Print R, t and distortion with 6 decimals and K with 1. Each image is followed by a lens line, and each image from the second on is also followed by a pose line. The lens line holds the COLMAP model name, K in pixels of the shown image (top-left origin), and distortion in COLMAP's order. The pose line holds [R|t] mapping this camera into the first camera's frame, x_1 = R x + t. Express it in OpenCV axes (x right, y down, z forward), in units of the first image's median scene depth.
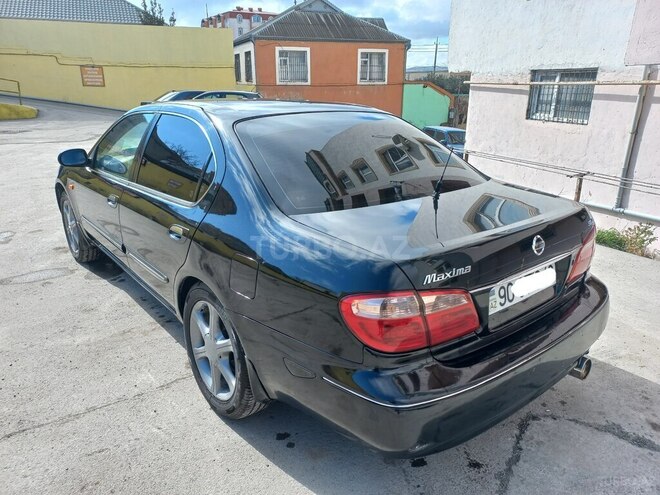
lens RADIAL K [[463.5, 0, 324.8], [0, 463.5, 248.3], [0, 0, 1]] dist [0.034657, -0.015901]
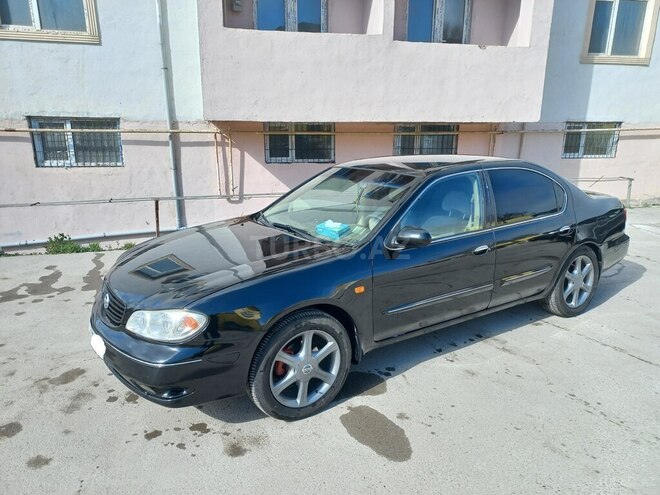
lens RADIAL K [[463.5, 0, 322.5], [0, 463.5, 252.6], [0, 0, 1]] dist [0.034657, -0.015901]
pose [[0.133107, -0.260129, 0.956355, -0.439172], [0.325184, 0.922987, 0.205793, -0.125178], [-0.936236, 0.283599, 0.207446, 0.316702]]
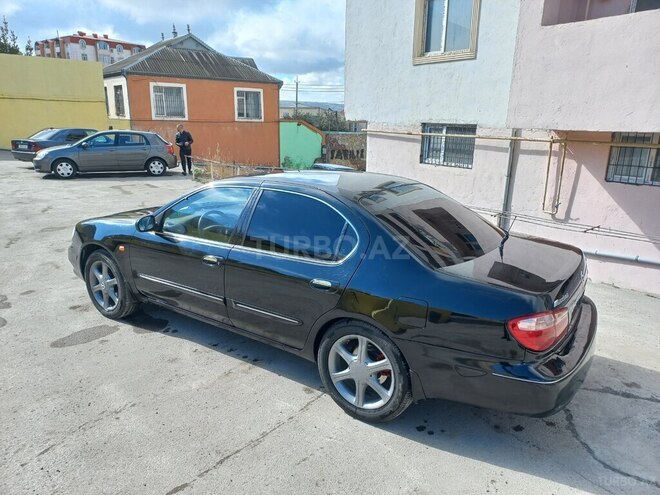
lens RADIAL K [[463.5, 0, 326.5], [0, 463.5, 251.2], [0, 0, 1]] dist [0.034657, -0.015901]
pose [[0.958894, -0.058666, 0.277633, -0.139298], [0.074998, 0.996000, -0.048568, -0.013474], [-0.273673, 0.067393, 0.959459, -0.053179]]
